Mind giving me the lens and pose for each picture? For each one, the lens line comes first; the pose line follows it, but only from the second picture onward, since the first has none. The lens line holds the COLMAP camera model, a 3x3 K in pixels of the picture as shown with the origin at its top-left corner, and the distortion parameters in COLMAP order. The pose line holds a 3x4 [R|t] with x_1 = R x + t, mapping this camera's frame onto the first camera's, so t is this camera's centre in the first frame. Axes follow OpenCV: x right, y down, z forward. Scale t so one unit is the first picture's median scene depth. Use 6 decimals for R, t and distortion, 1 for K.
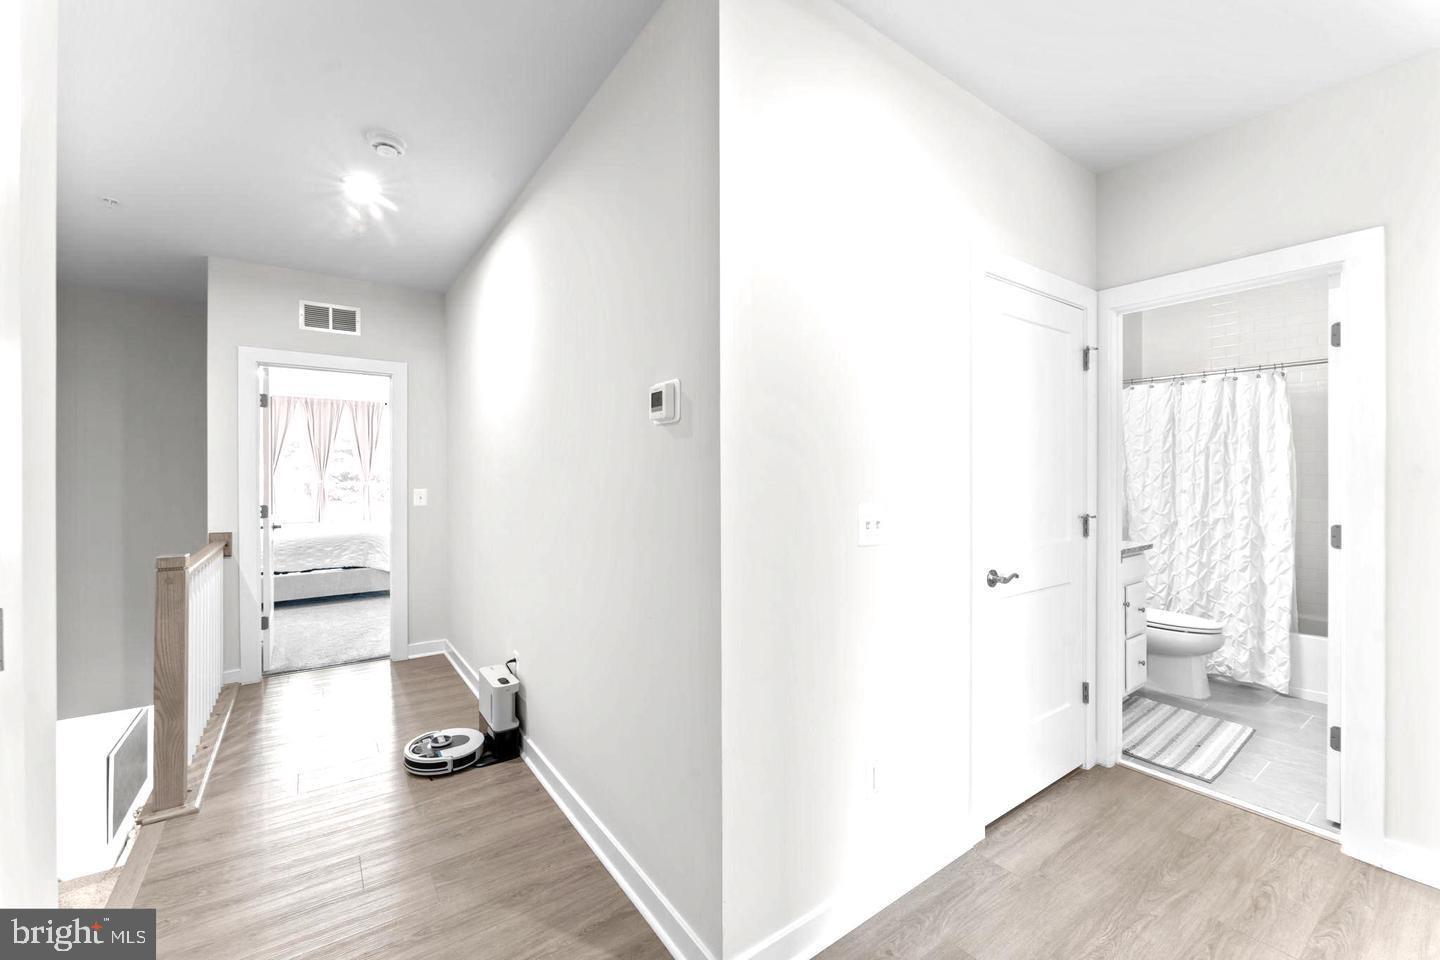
lens RADIAL K [[563.9, 0, 728.6], [0, 563.9, 471.3], [0, 0, 1]] dist [0.000015, -0.000207]
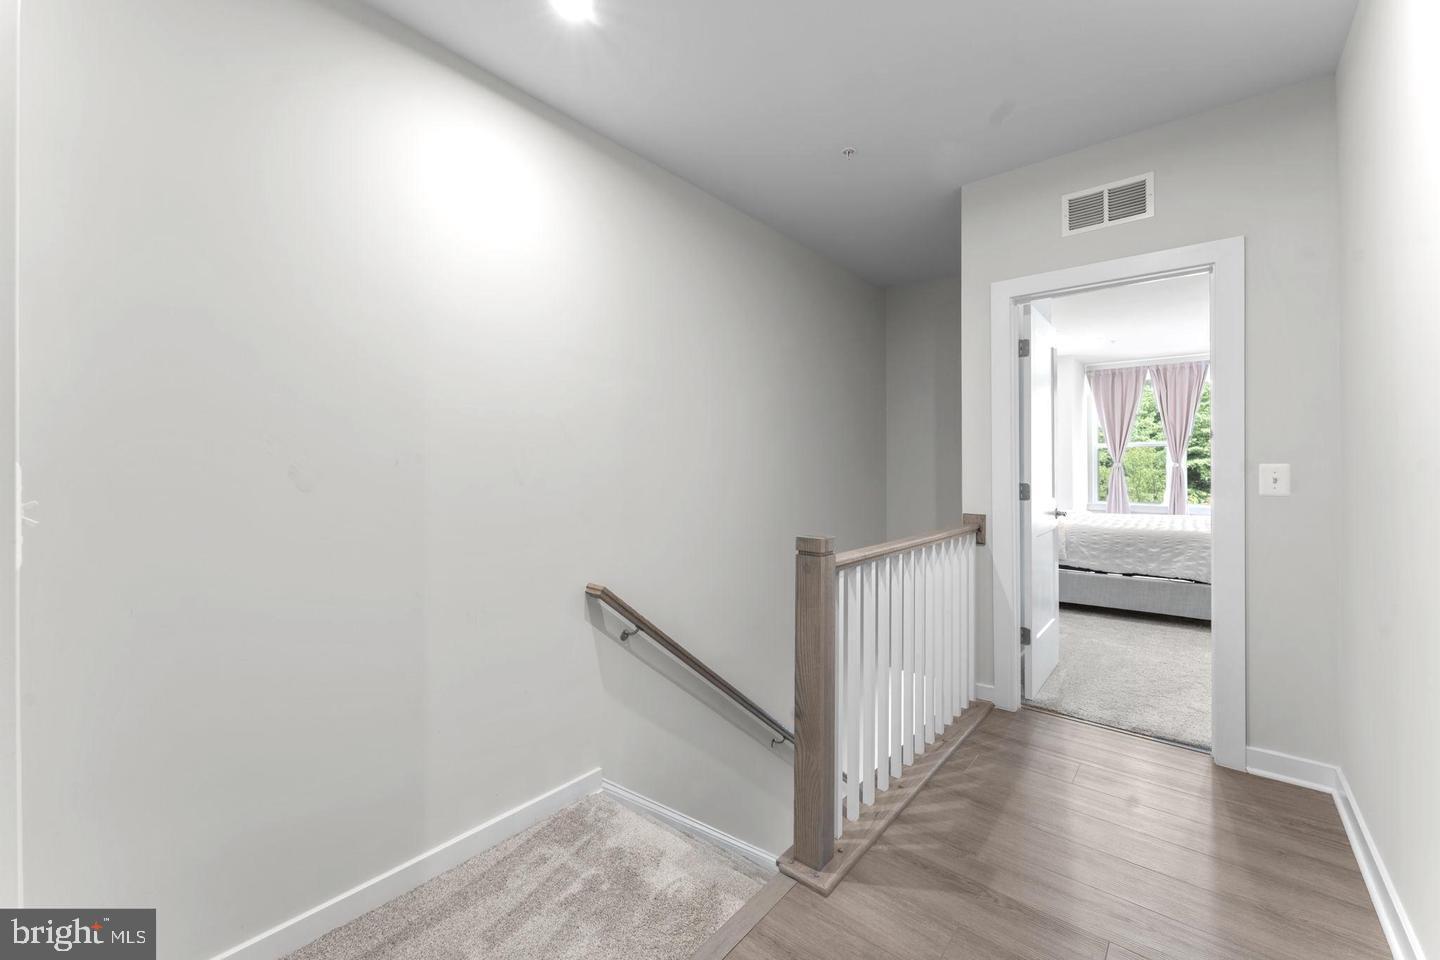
lens RADIAL K [[563.9, 0, 728.6], [0, 563.9, 471.3], [0, 0, 1]] dist [0.000015, -0.000207]
pose [[0.220096, 0.004699, -0.975467, -0.150213], [0.010823, 0.999915, 0.007259, 0.031193], [0.975418, -0.012155, 0.220026, 0.406665]]
